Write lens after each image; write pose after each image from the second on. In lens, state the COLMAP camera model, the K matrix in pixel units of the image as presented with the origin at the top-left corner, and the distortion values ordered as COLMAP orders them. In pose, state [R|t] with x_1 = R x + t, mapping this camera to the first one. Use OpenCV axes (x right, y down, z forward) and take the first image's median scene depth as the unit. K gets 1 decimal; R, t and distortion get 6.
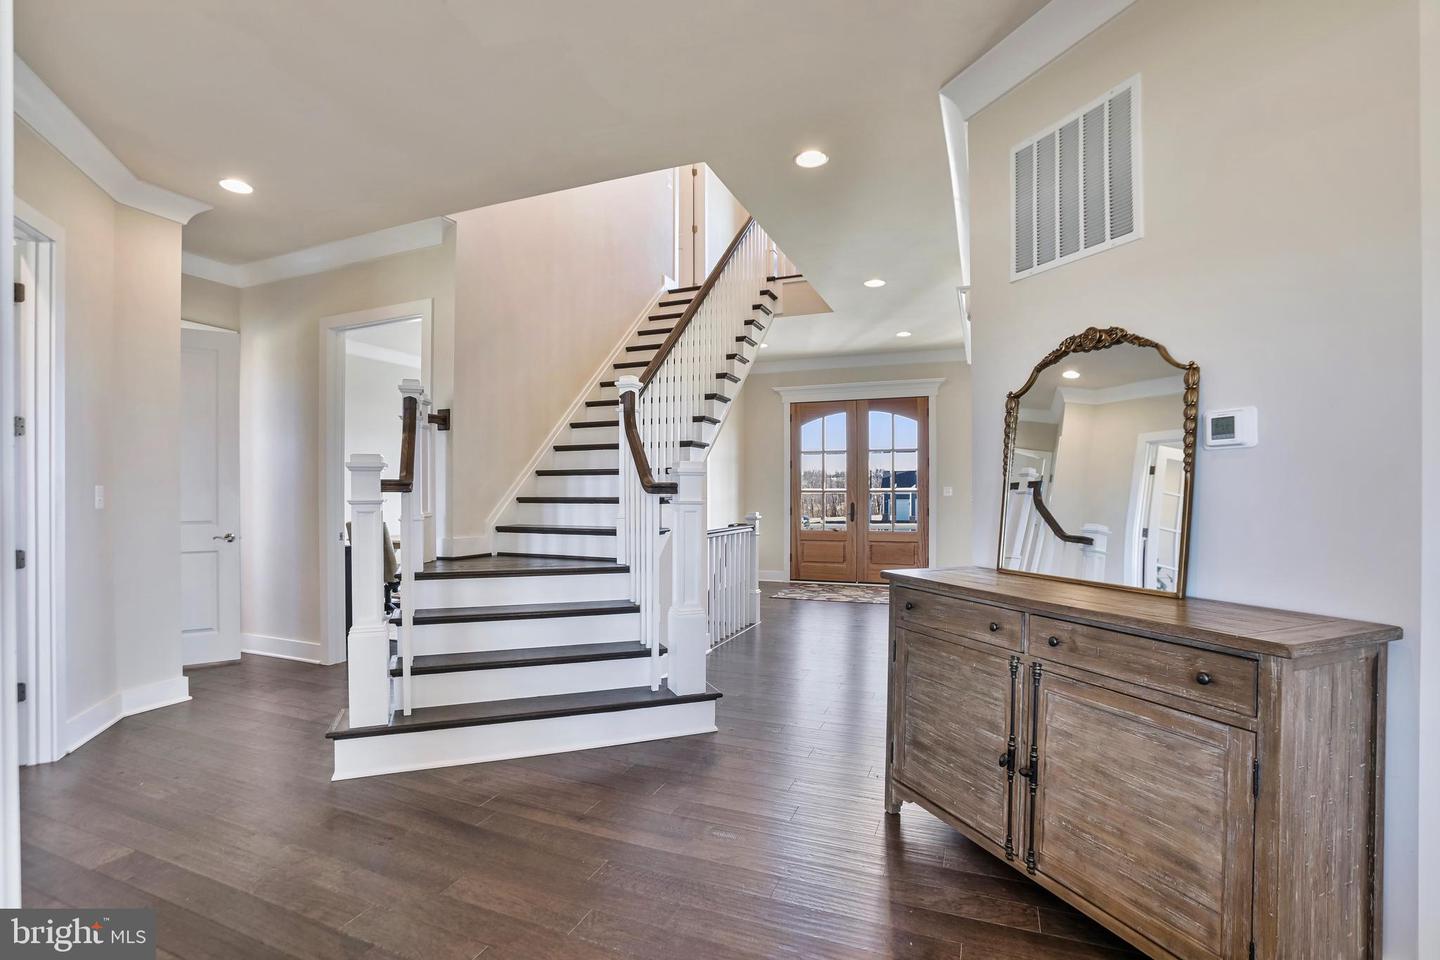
lens RADIAL K [[672.5, 0, 727.5], [0, 672.5, 489.7], [0, 0, 1]] dist [-0.046301, 0.017837]
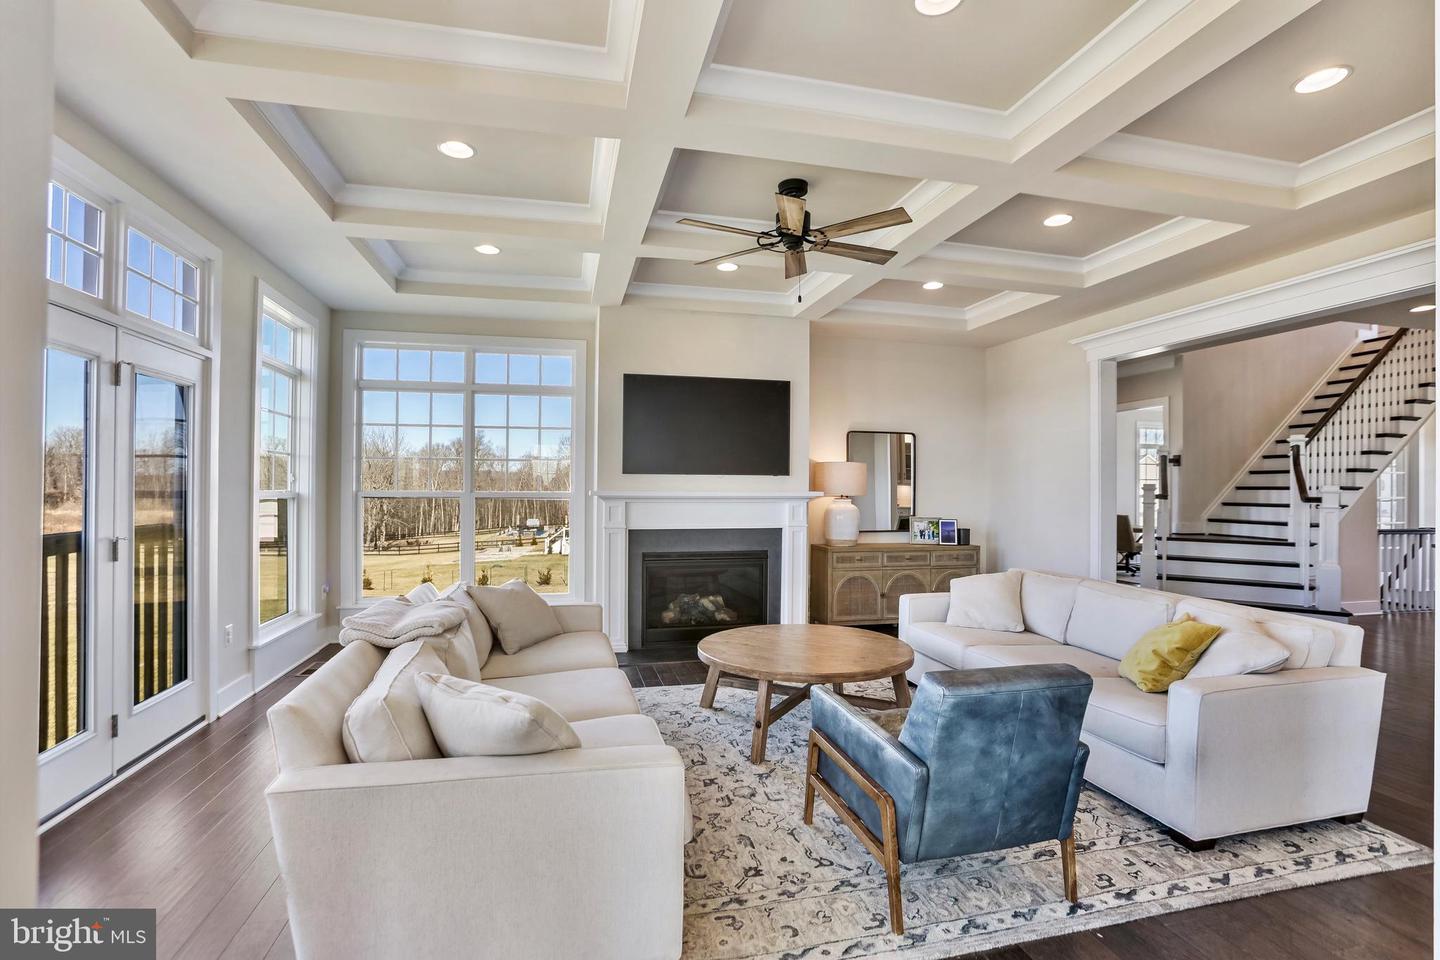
lens RADIAL K [[672.5, 0, 722.4], [0, 672.5, 485.3], [0, 0, 1]] dist [-0.046301, 0.017837]
pose [[0.576806, 0.007180, -0.816850, 0.377812], [-0.009559, 0.999952, 0.002040, -0.026848], [0.816825, 0.006631, 0.576847, -1.183945]]
